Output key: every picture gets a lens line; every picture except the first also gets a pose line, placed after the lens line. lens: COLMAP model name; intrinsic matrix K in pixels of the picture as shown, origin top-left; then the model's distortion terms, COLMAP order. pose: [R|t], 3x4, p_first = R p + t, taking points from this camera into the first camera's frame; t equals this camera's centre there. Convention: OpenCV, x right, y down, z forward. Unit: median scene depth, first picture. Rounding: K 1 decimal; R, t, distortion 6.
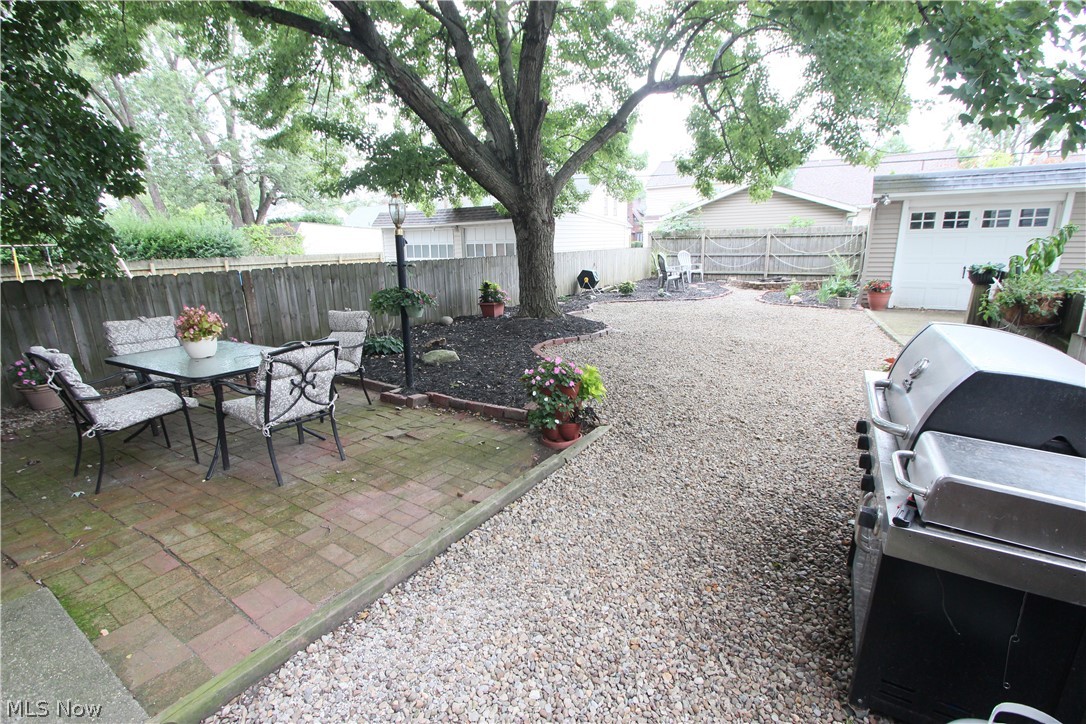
lens RADIAL K [[497.8, 0, 548.0], [0, 497.8, 363.2], [0, 0, 1]] dist [-0.019463, 0.003593]
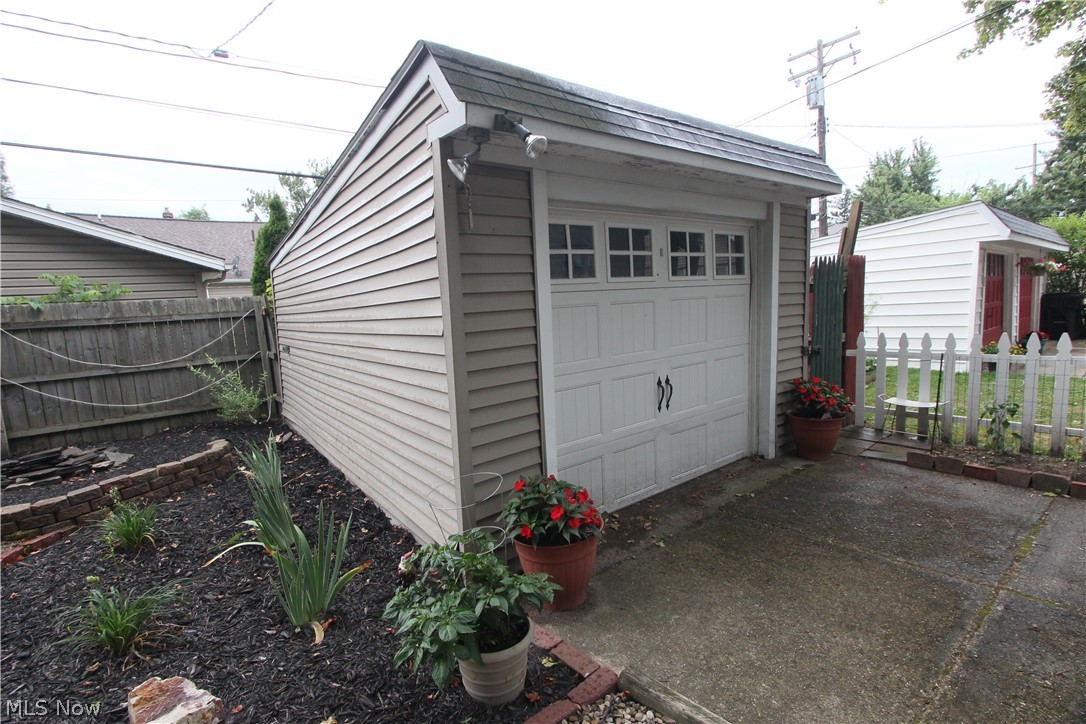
lens RADIAL K [[497.8, 0, 542.4], [0, 497.8, 369.9], [0, 0, 1]] dist [-0.019463, 0.003593]
pose [[0.362942, -0.120163, 0.924031, 0.417155], [0.267814, 0.963262, 0.020073, -0.206222], [-0.892496, 0.240183, 0.381789, 0.822179]]
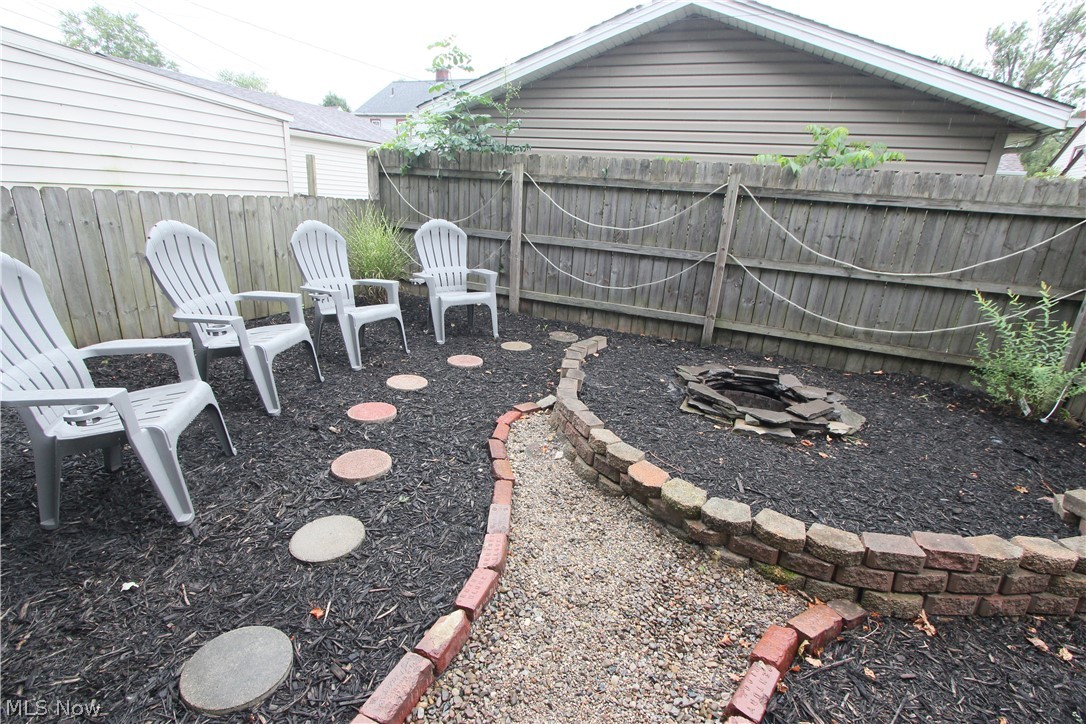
lens RADIAL K [[497.8, 0, 552.8], [0, 497.8, 364.0], [0, 0, 1]] dist [-0.019463, 0.003593]
pose [[0.985570, 0.041074, 0.164212, 0.462836], [-0.055086, 0.995133, 0.081707, -0.271086], [-0.160057, -0.089574, 0.983035, 1.112846]]
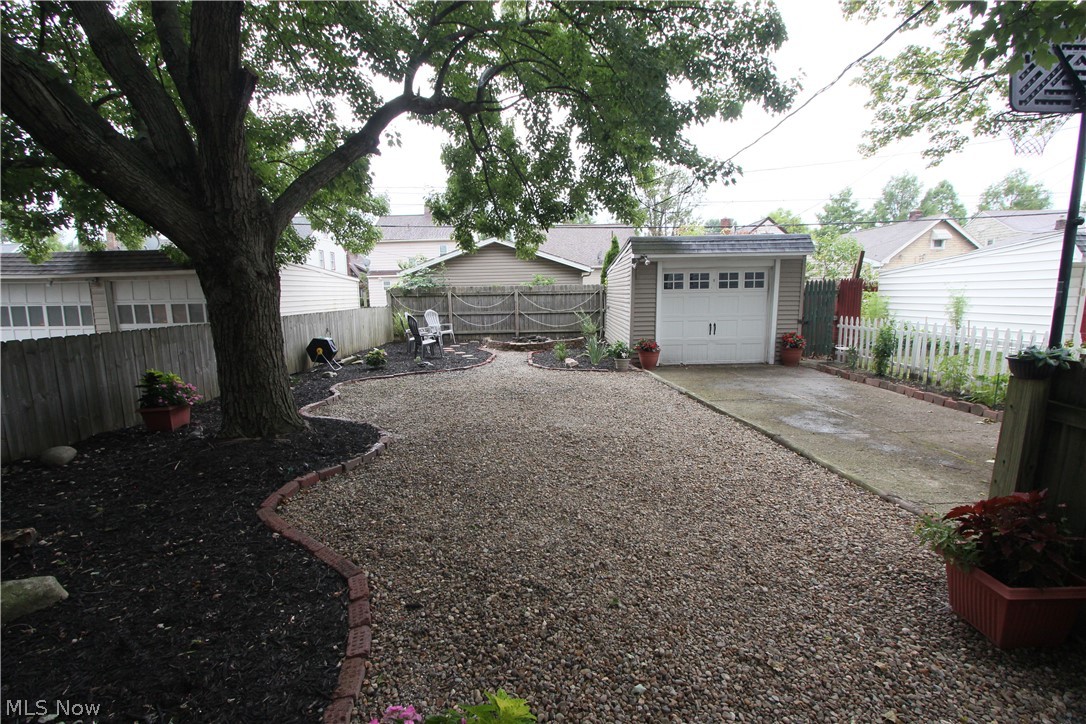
lens RADIAL K [[497.8, 0, 543.7], [0, 497.8, 368.1], [0, 0, 1]] dist [-0.019463, 0.003593]
pose [[0.860470, -0.069596, 0.504725, -0.015229], [0.118588, 0.990777, -0.065556, -0.064125], [-0.495507, 0.116264, 0.860788, 0.227630]]
